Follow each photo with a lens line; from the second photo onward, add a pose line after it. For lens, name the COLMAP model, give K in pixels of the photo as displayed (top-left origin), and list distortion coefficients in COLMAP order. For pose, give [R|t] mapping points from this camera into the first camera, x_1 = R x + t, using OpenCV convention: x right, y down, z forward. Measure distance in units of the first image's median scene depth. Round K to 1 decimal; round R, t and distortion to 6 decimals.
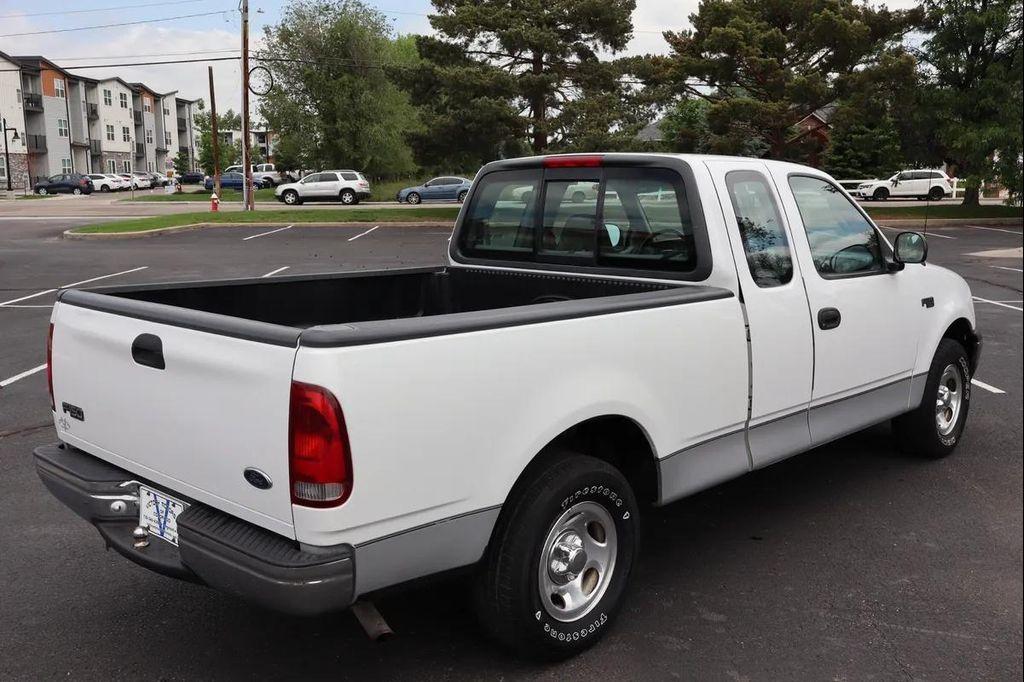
lens RADIAL K [[1000.1, 0, 517.5], [0, 1000.1, 347.4], [0, 0, 1]] dist [0.011955, 0.000000]
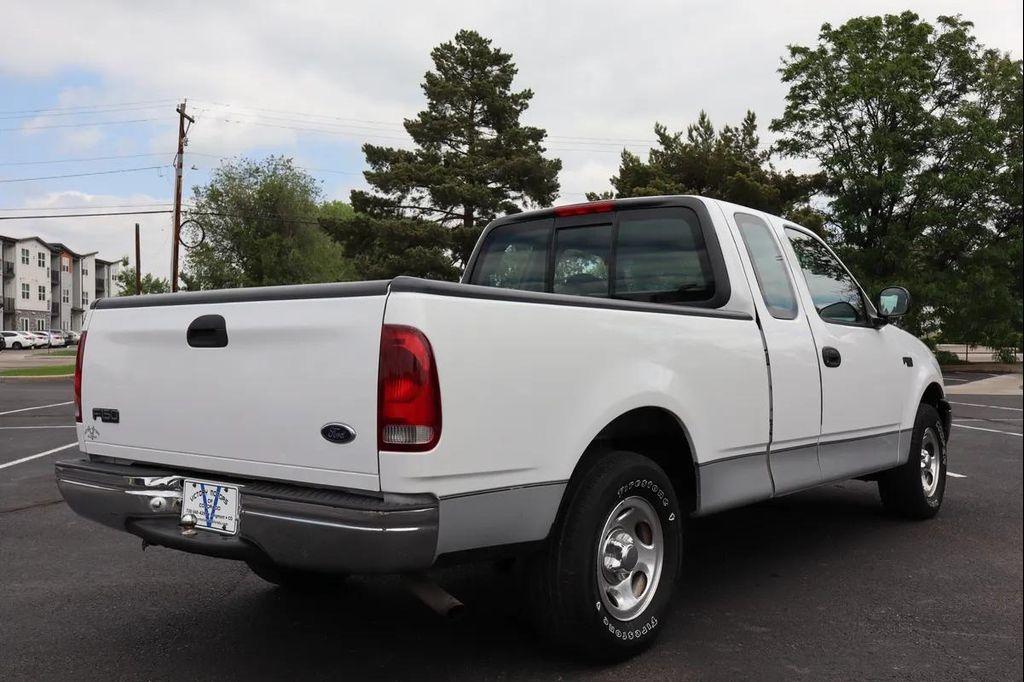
lens RADIAL K [[1000.1, 0, 518.3], [0, 1000.1, 347.1], [0, 0, 1]] dist [0.011955, 0.000000]
pose [[0.996227, 0.003056, 0.086729, -0.080836], [0.011664, 0.985597, -0.168707, 0.103419], [-0.085995, 0.169082, 0.981843, 0.002576]]
